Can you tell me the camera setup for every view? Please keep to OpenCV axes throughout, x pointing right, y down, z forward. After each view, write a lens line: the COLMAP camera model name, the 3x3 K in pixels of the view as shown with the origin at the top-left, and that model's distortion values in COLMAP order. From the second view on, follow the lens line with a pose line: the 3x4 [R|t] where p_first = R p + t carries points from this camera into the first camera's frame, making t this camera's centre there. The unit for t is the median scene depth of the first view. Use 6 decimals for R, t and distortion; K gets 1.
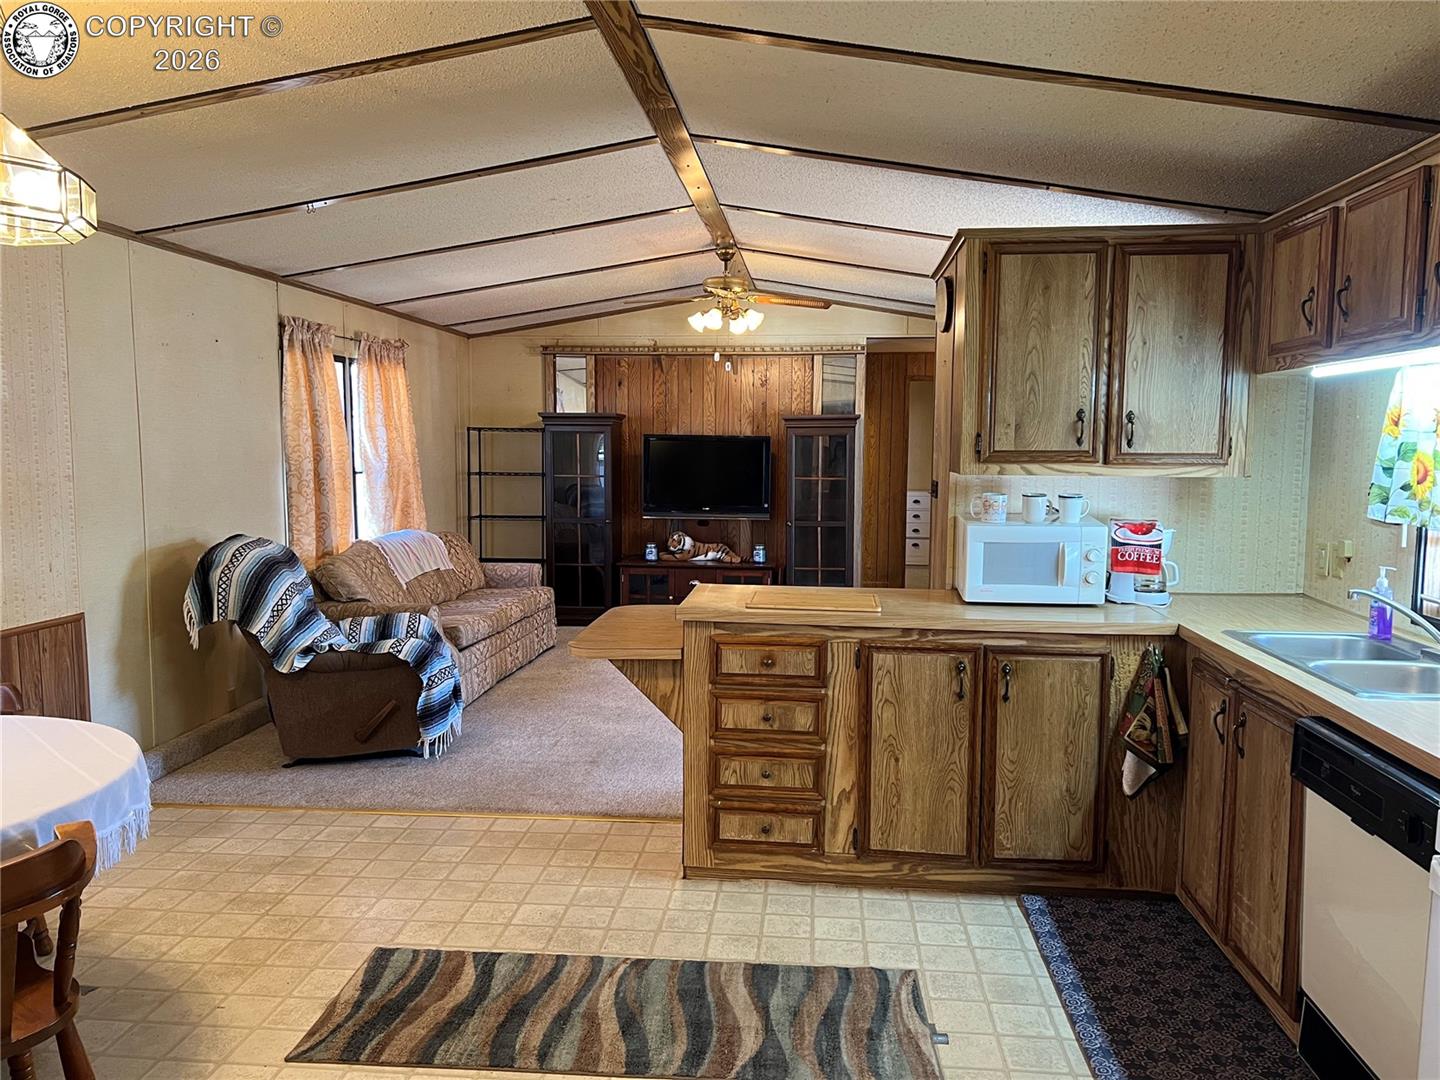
lens RADIAL K [[1078.6, 0, 717.5], [0, 1078.6, 547.3], [0, 0, 1]] dist [0.035309, -0.009541]
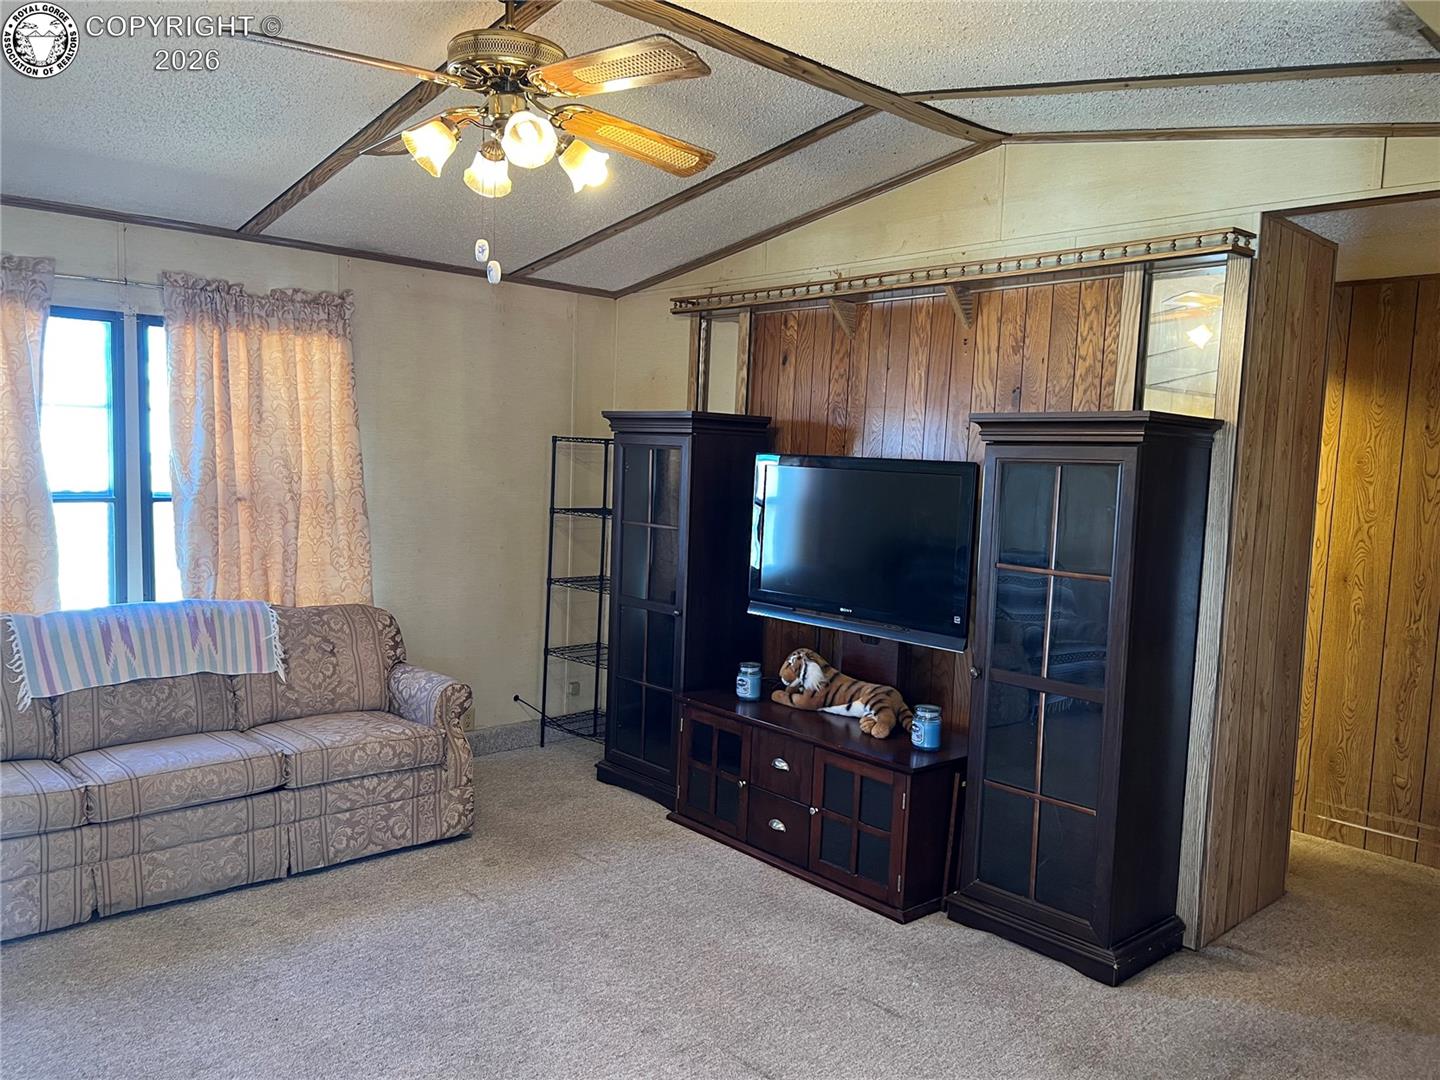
lens RADIAL K [[1078.6, 0, 717.5], [0, 1078.6, 547.3], [0, 0, 1]] dist [0.035309, -0.009541]
pose [[0.735939, 0.079766, -0.672332, 0.350986], [-0.093585, 0.995488, 0.015667, -0.086631], [0.670548, 0.051391, 0.740084, 0.795366]]
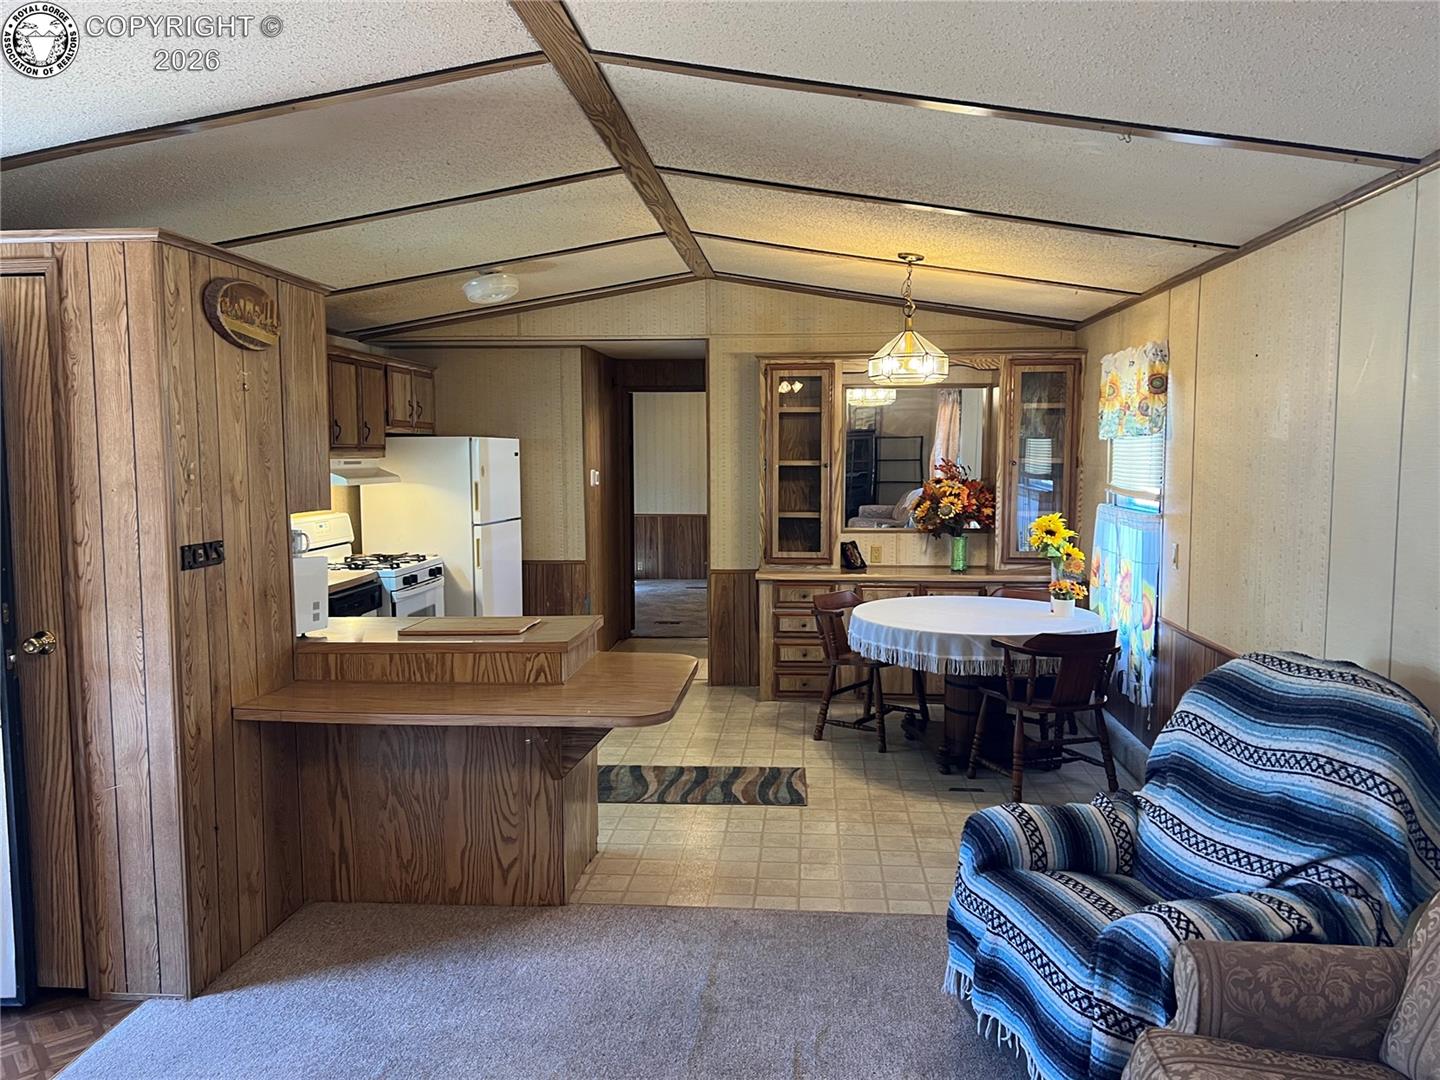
lens RADIAL K [[1069.6, 0, 739.7], [0, 1069.6, 539.4], [0, 0, 1]] dist [0.052014, -0.073254]
pose [[-0.999579, 0.000543, -0.029015, -0.086228], [-0.004713, 0.983520, 0.180739, -0.132504], [0.028635, 0.180800, -0.983103, 1.180631]]
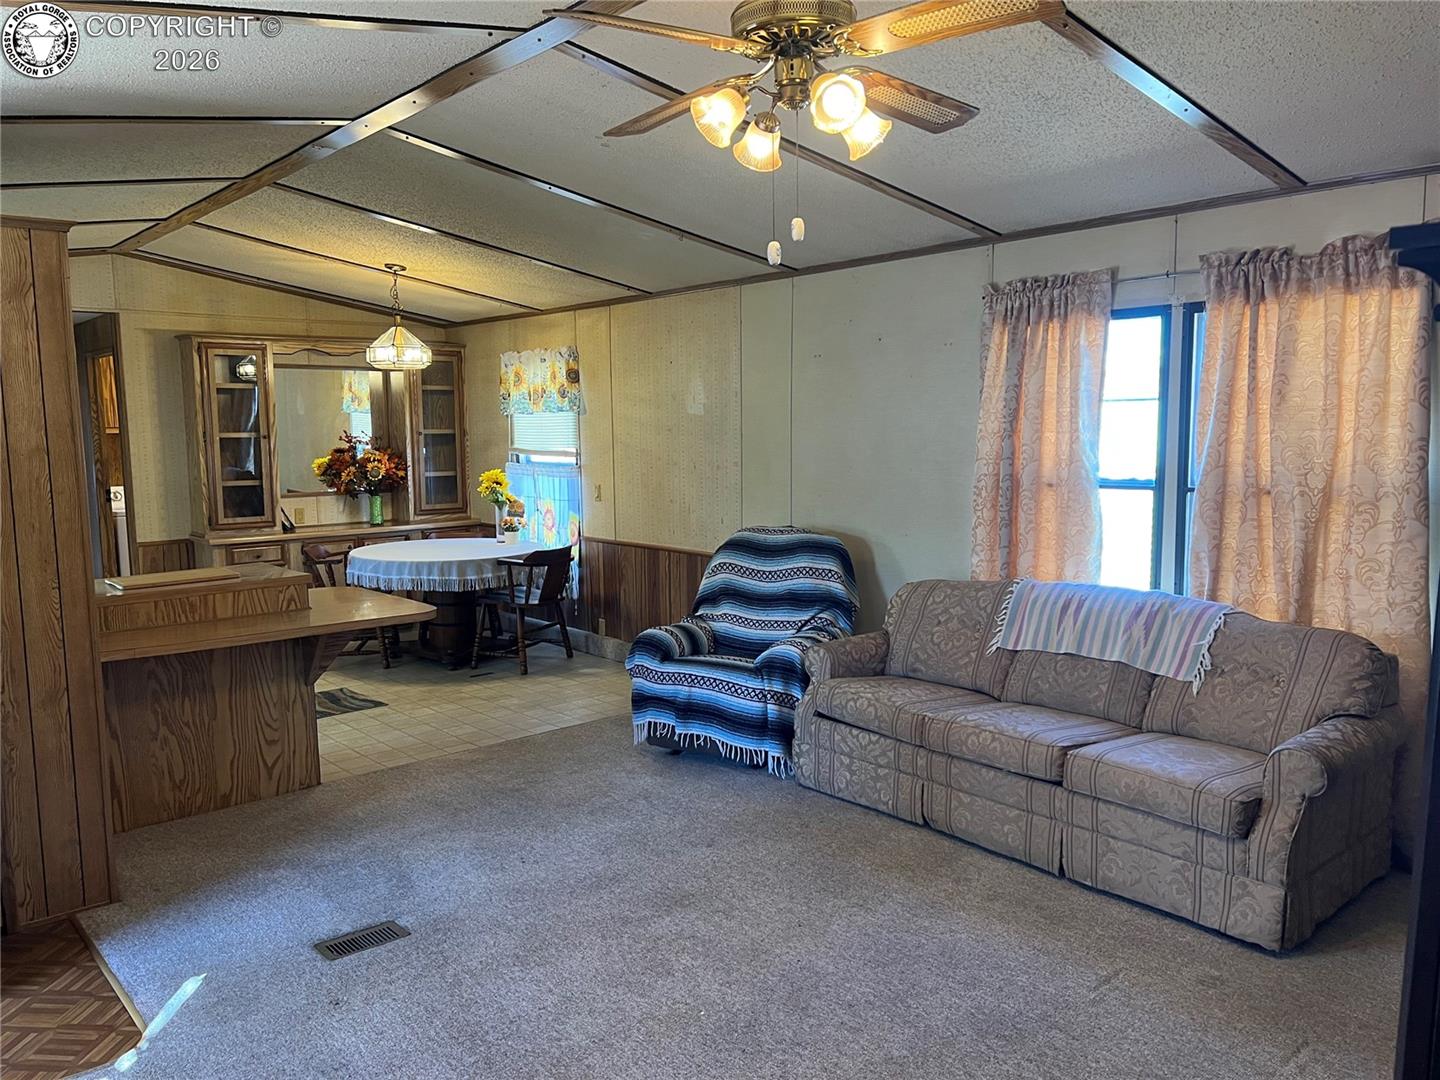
lens RADIAL K [[1078.6, 0, 717.5], [0, 1078.6, 547.3], [0, 0, 1]] dist [0.035309, -0.009541]
pose [[-0.681497, 0.086564, -0.726684, 0.321759], [-0.063887, 0.982151, 0.176910, -0.137277], [0.729027, 0.166989, -0.663803, 1.297248]]
